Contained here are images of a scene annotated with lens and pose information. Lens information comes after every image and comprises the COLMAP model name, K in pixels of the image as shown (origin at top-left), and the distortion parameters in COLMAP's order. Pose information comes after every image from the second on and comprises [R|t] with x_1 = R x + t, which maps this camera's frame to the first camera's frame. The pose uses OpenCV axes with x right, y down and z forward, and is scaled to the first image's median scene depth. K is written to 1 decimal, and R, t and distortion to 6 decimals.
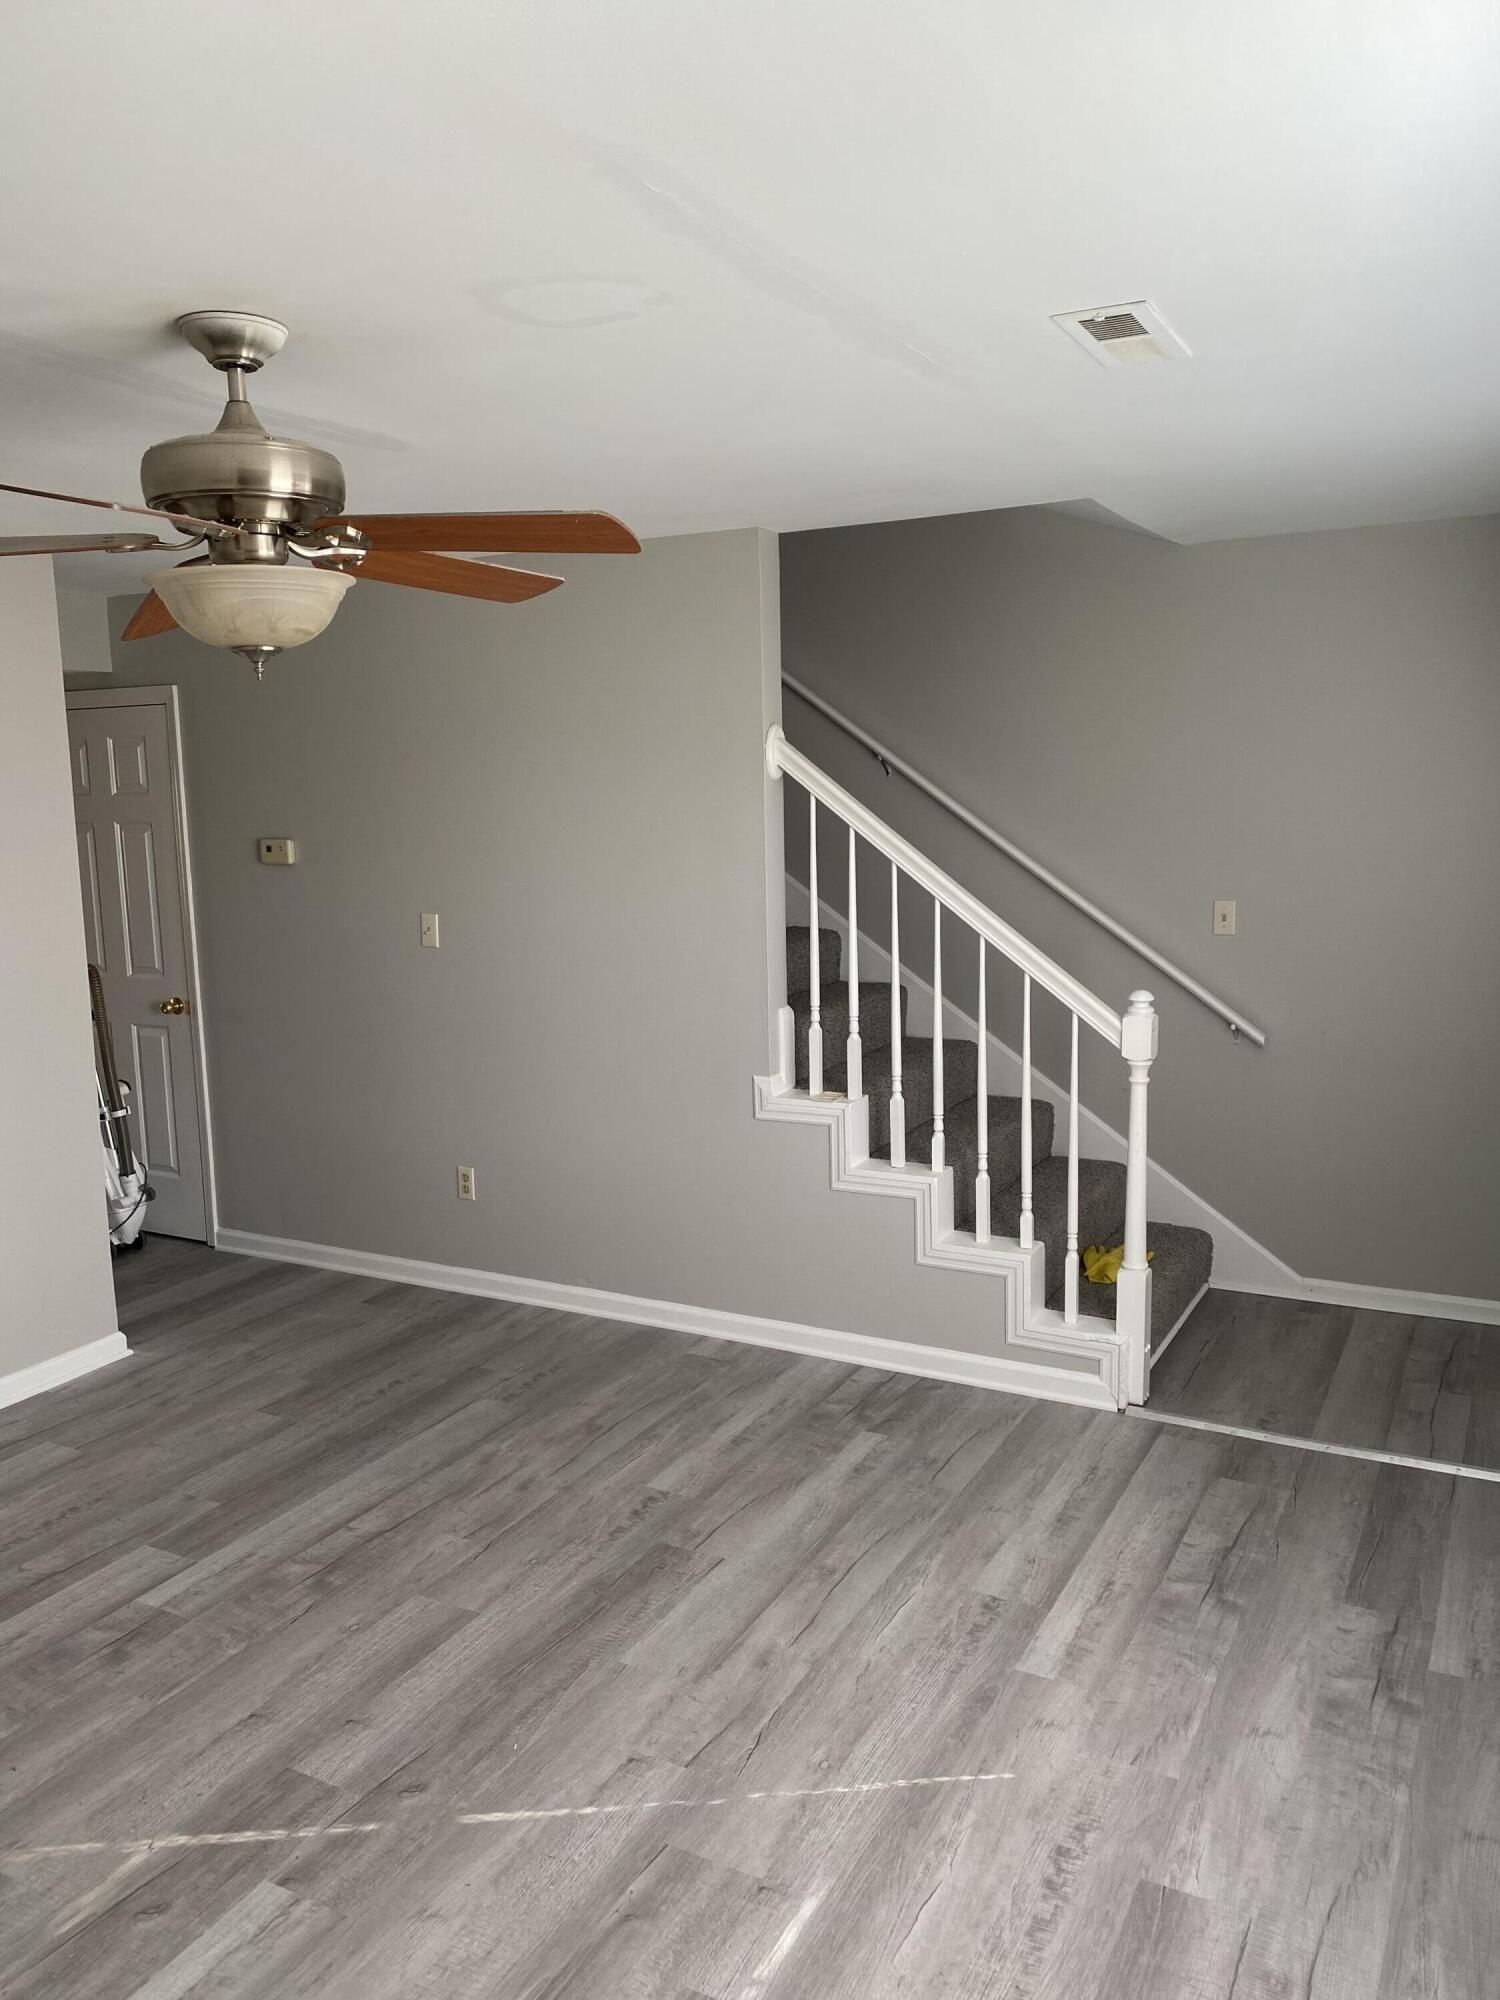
lens RADIAL K [[1537.8, 0, 742.8], [0, 1537.8, 940.0], [0, 0, 1]] dist [0.041422, -0.021688]
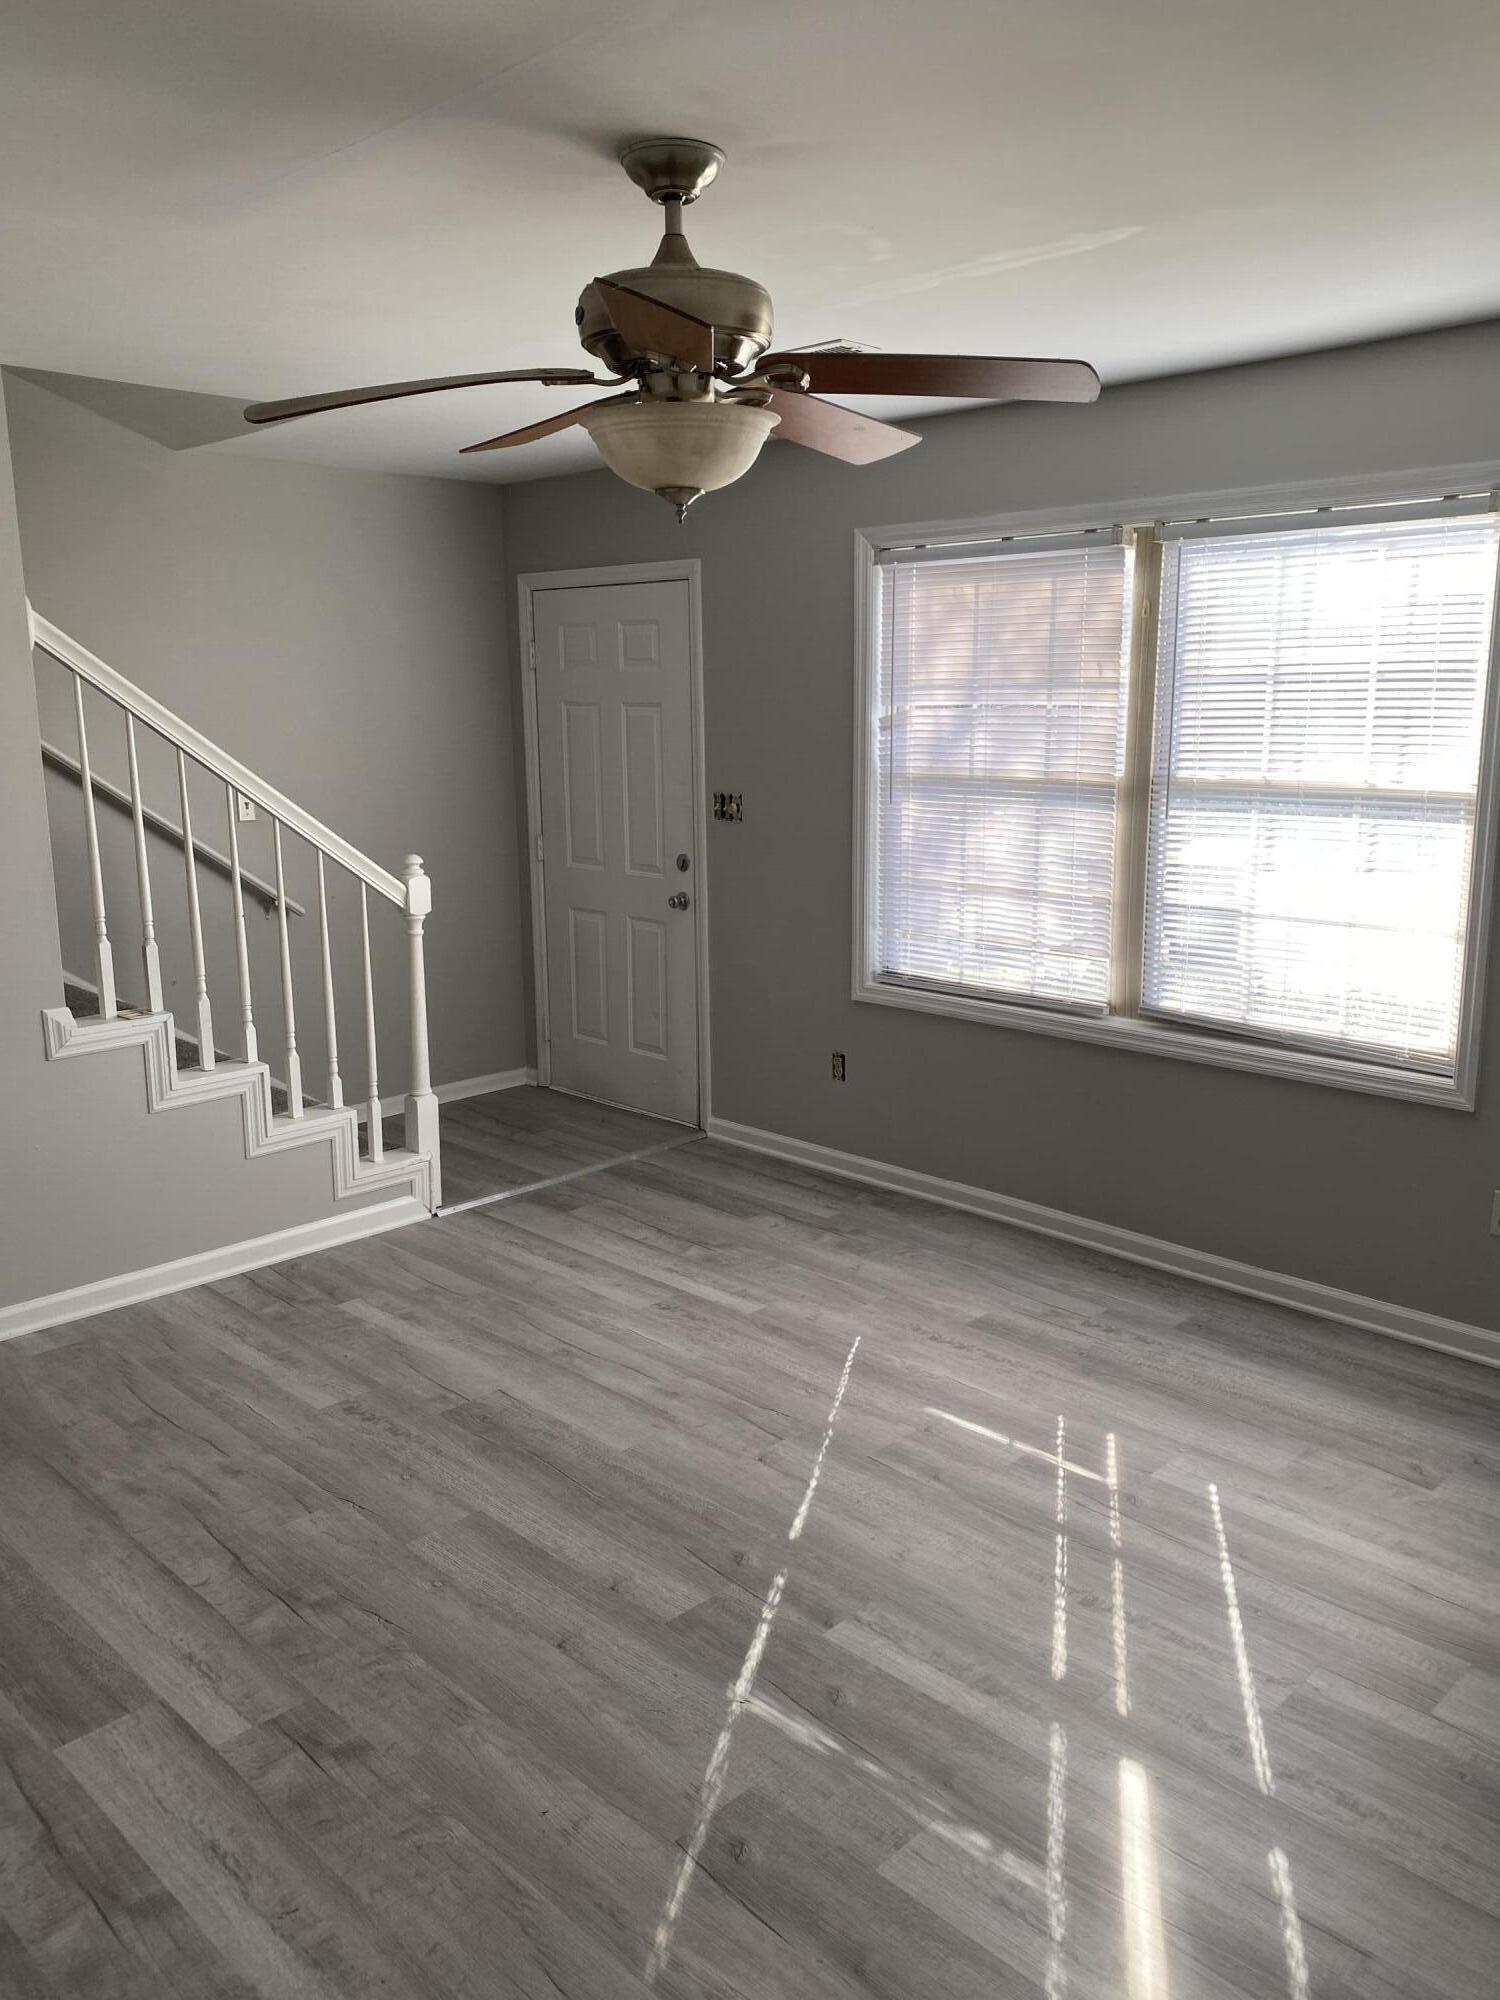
lens RADIAL K [[1537.8, 0, 732.4], [0, 1537.8, 997.3], [0, 0, 1]] dist [0.041422, -0.021688]
pose [[0.279212, -0.163487, 0.946210, -0.925649], [0.103847, 0.984761, 0.139505, 0.001201], [-0.954598, 0.059310, 0.291935, 0.516149]]
